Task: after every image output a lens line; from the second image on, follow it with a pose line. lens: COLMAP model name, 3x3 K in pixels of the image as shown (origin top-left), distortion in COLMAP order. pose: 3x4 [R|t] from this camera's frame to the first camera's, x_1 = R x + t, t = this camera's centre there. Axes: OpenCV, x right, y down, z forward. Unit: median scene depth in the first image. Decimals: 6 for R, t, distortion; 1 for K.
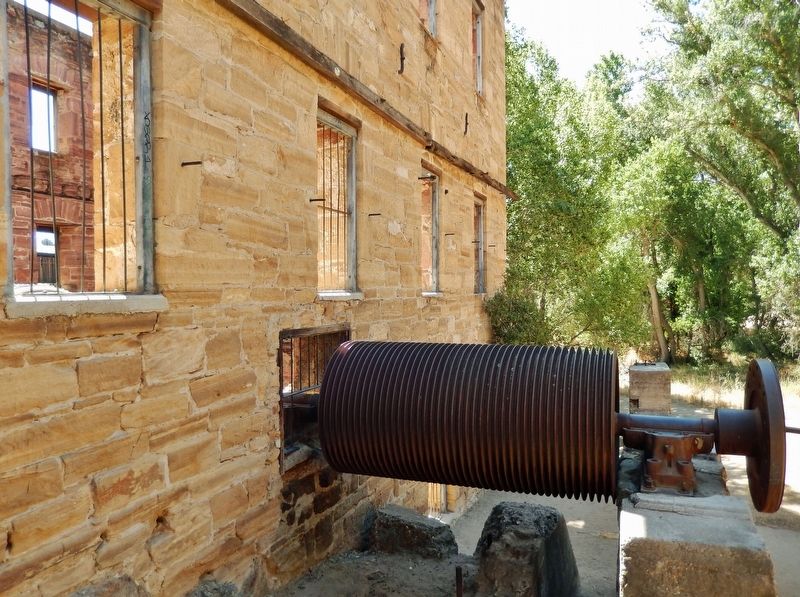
lens RADIAL K [[592.5, 0, 398.9], [0, 592.5, 298.3], [0, 0, 1]] dist [-0.007993, -0.005057]
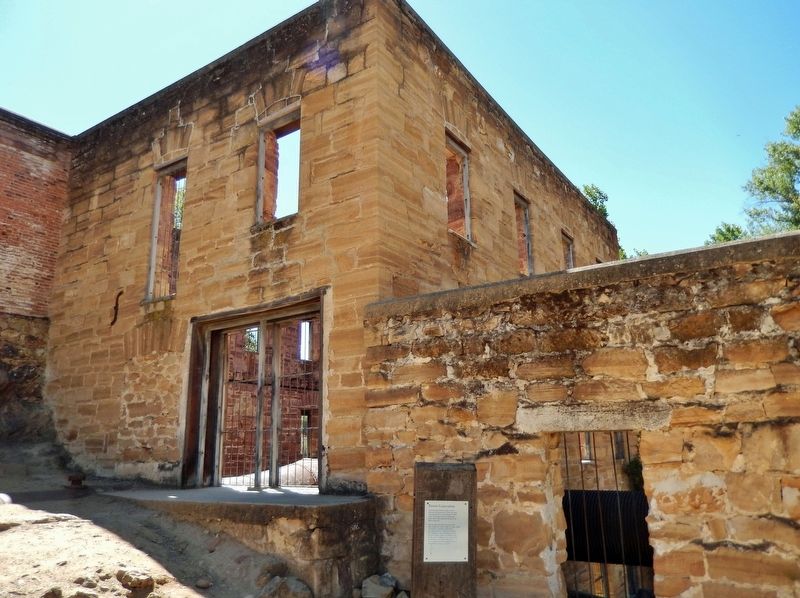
lens RADIAL K [[592.5, 0, 401.4], [0, 592.5, 298.4], [0, 0, 1]] dist [-0.007993, -0.005057]
pose [[0.977342, -0.057690, -0.203655, -0.047751], [0.003179, 0.966034, -0.258397, -0.012490], [0.211644, 0.251895, 0.944328, -0.406335]]
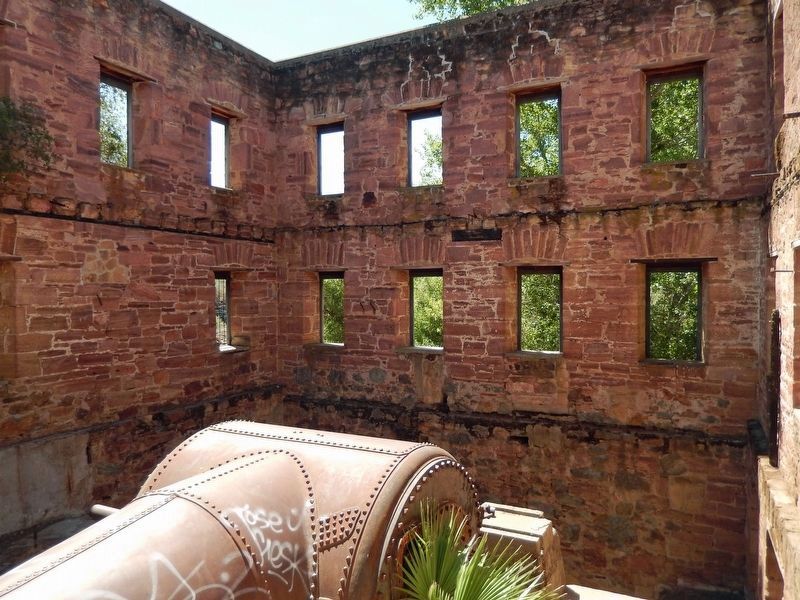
lens RADIAL K [[592.5, 0, 400.9], [0, 592.5, 299.9], [0, 0, 1]] dist [-0.007993, -0.005057]
pose [[0.996042, 0.010492, -0.088264, -0.248118], [-0.010436, 0.999945, 0.001088, -0.084864], [0.088270, -0.000162, 0.996097, 0.135498]]
